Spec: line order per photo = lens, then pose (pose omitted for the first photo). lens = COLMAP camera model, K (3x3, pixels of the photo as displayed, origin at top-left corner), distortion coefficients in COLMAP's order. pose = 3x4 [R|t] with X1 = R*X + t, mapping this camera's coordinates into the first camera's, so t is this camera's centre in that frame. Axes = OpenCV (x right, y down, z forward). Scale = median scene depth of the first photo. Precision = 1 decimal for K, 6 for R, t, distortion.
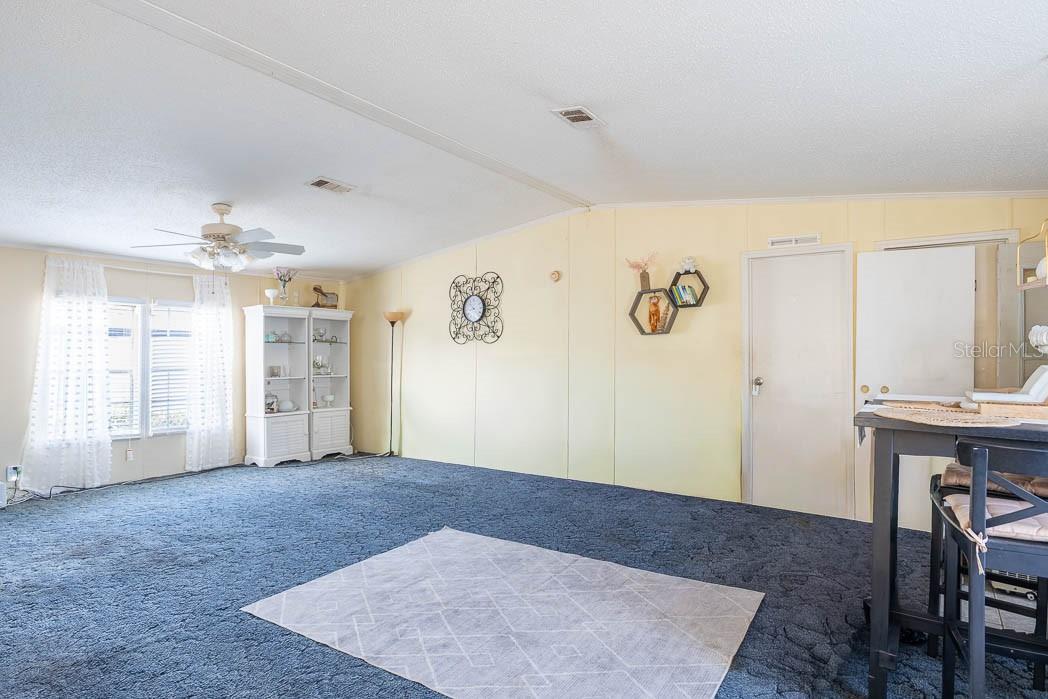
lens RADIAL K [[586.6, 0, 524.0], [0, 586.6, 349.5], [0, 0, 1]] dist [-0.000413, -0.000015]
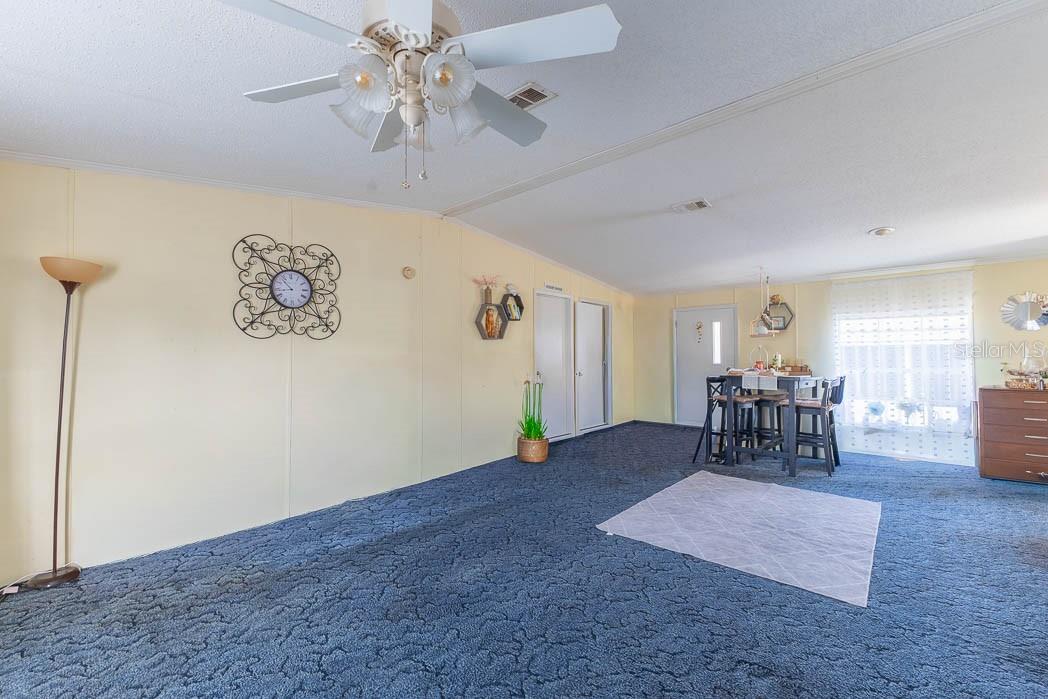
lens RADIAL K [[480.8, 0, 488.5], [0, 480.8, 346.8], [0, 0, 1]] dist [-0.000380, -0.000067]
pose [[0.121639, 0.022032, 0.992330, -0.633379], [-0.010776, 0.999724, -0.020876, 0.009093], [-0.992516, -0.008154, 0.121843, 0.699695]]
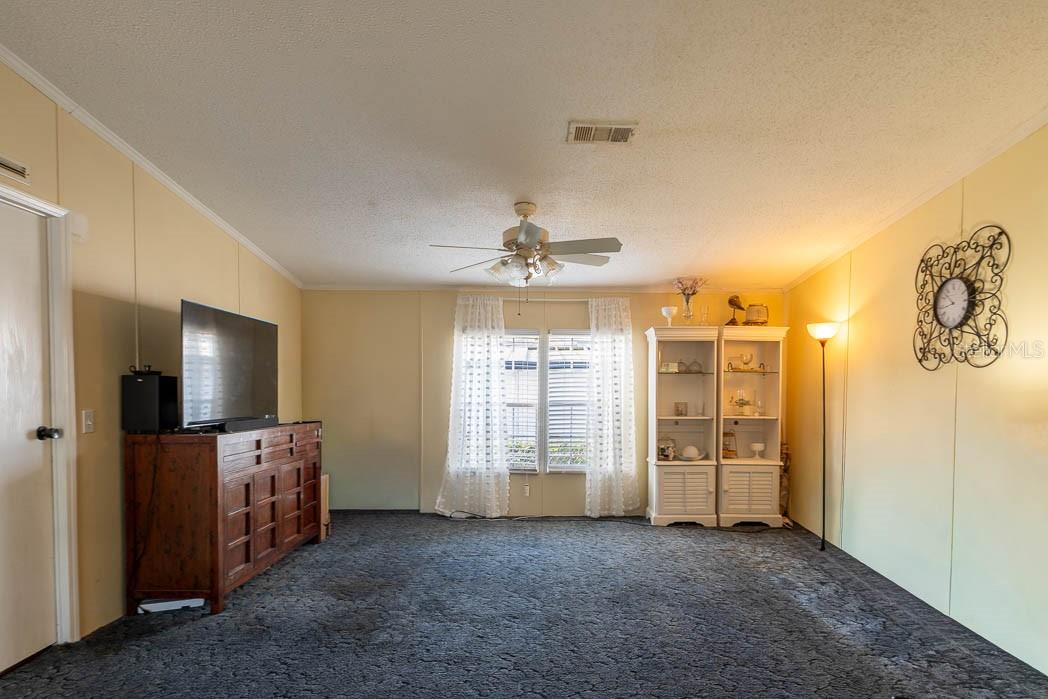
lens RADIAL K [[607.3, 0, 526.7], [0, 607.3, 410.7], [0, 0, 1]] dist [0.000584, 0.000625]
pose [[0.609219, 0.031447, -0.792378, 0.120297], [0.004139, 0.999074, 0.042833, 0.003000], [0.792991, -0.029375, 0.608524, 0.355455]]
